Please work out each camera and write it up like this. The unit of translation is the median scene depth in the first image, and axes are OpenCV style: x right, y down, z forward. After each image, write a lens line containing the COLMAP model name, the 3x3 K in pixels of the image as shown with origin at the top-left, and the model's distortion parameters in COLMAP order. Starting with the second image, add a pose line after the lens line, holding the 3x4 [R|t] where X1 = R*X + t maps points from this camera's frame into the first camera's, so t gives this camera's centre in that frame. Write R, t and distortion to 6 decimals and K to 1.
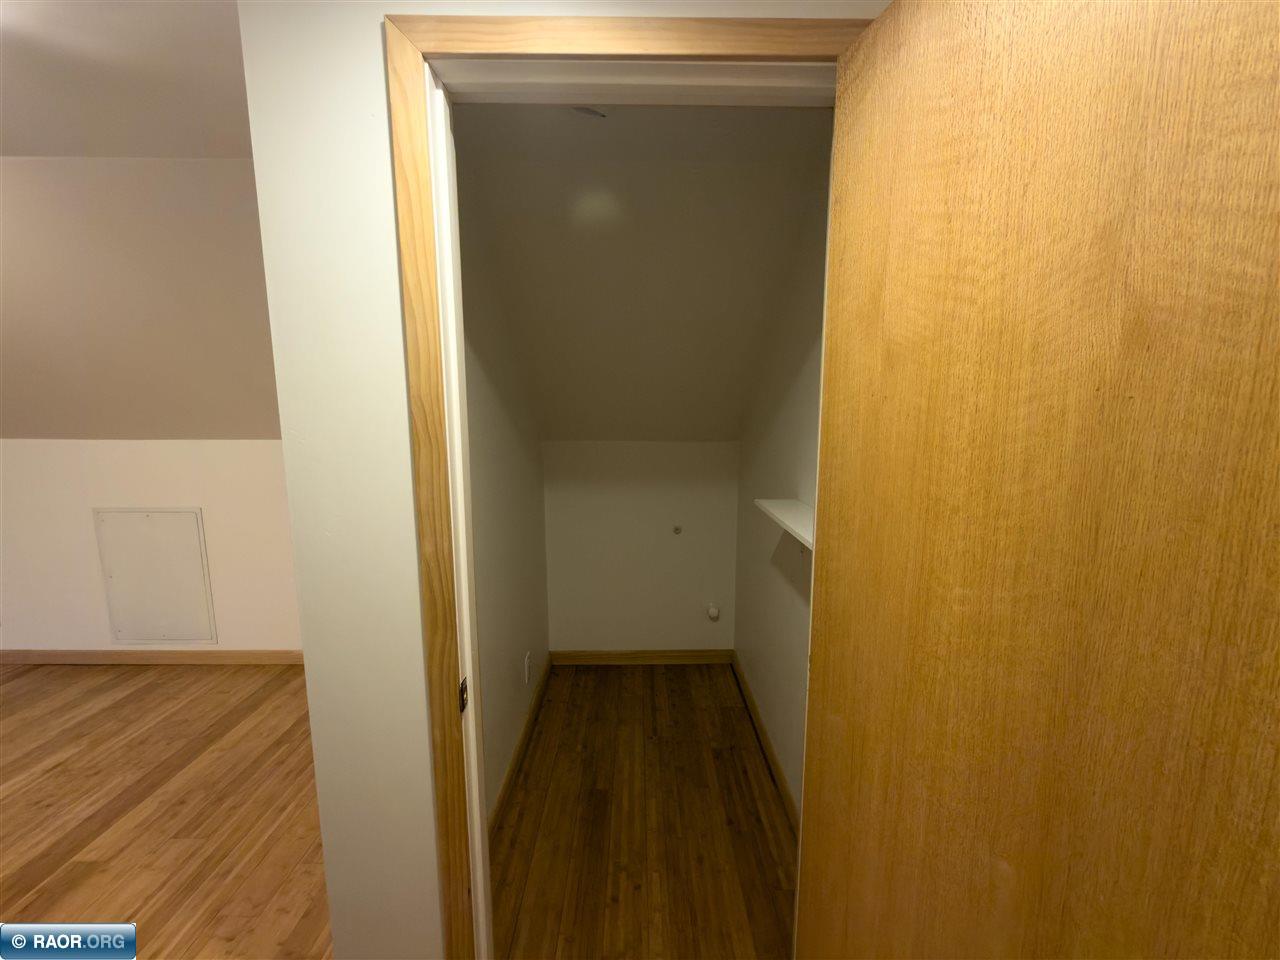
lens RADIAL K [[513.6, 0, 644.6], [0, 513.6, 476.7], [0, 0, 1]] dist [-0.000259, 0.000071]
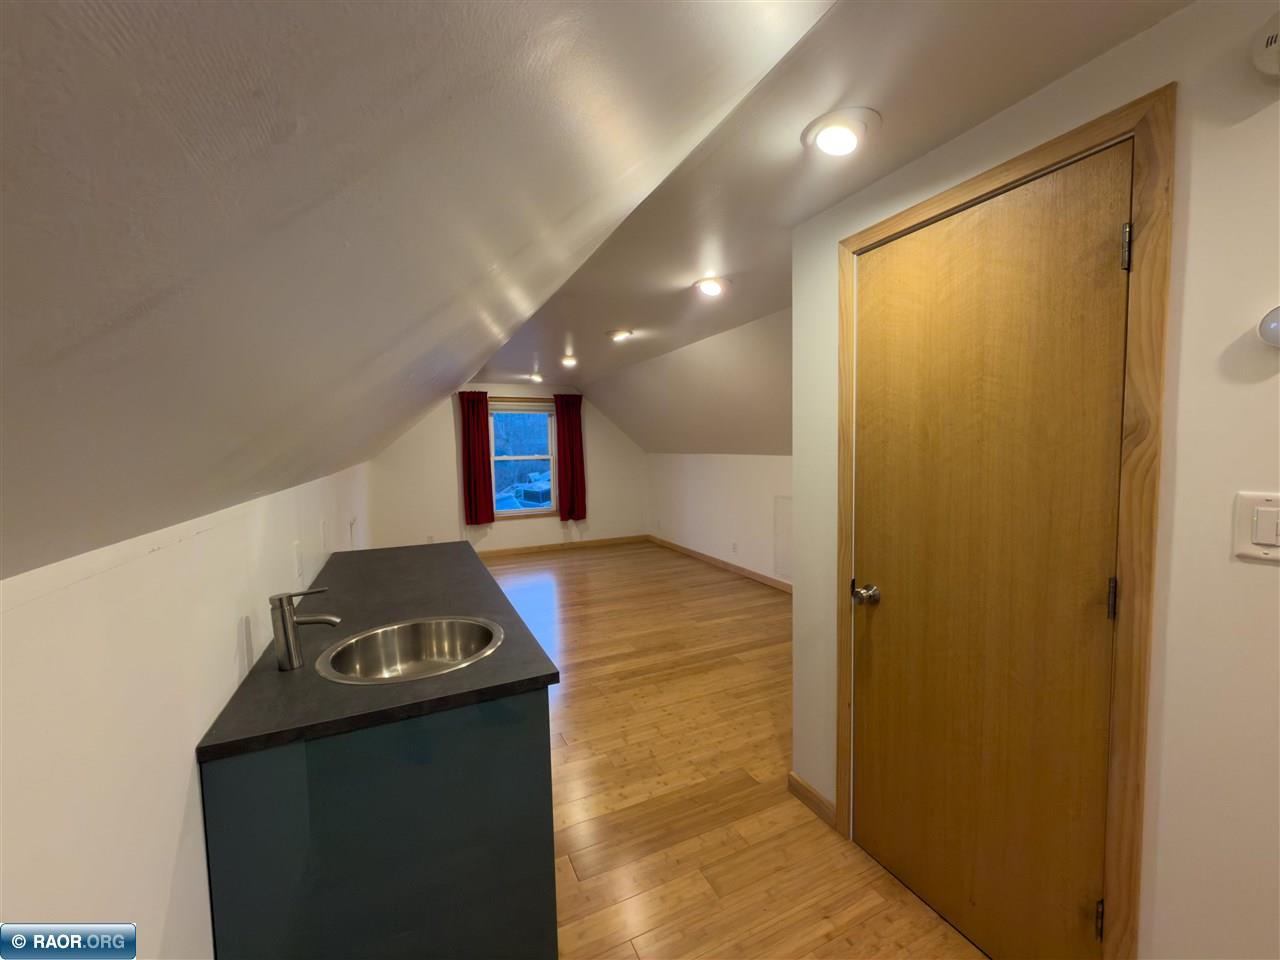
lens RADIAL K [[513.6, 0, 646.1], [0, 513.6, 478.2], [0, 0, 1]] dist [-0.000259, 0.000071]
pose [[0.423814, 0.052082, -0.904251, 0.413230], [-0.109235, 0.993998, 0.006054, 0.052895], [0.899138, 0.096210, 0.426959, -0.192361]]
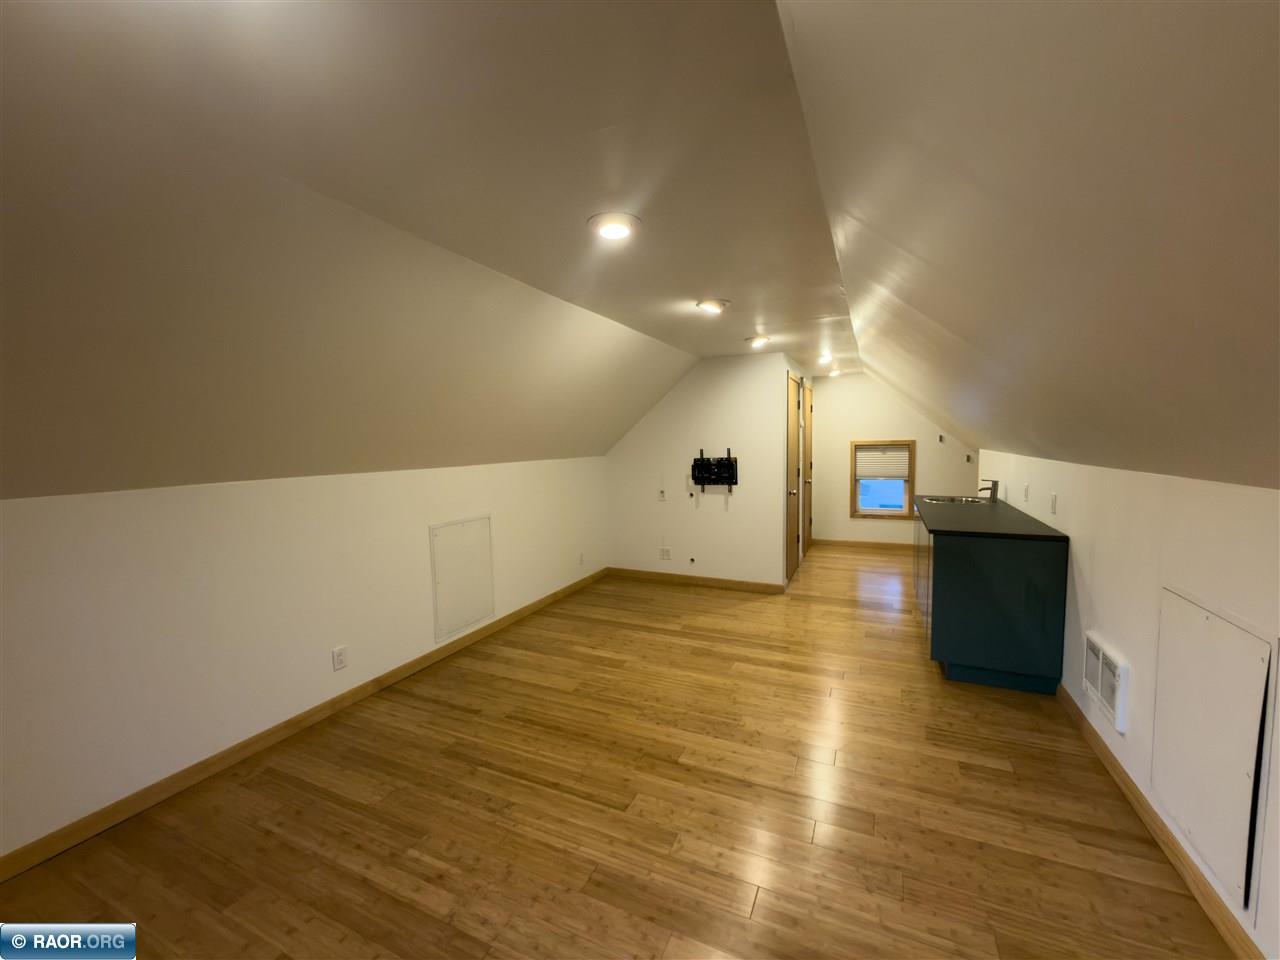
lens RADIAL K [[513.6, 0, 642.8], [0, 513.6, 480.8], [0, 0, 1]] dist [-0.000259, 0.000071]
pose [[0.423108, -0.076650, 0.902831, -2.420432], [0.142811, 0.989602, 0.017089, 0.009006], [-0.894754, 0.121704, 0.429656, 0.042939]]
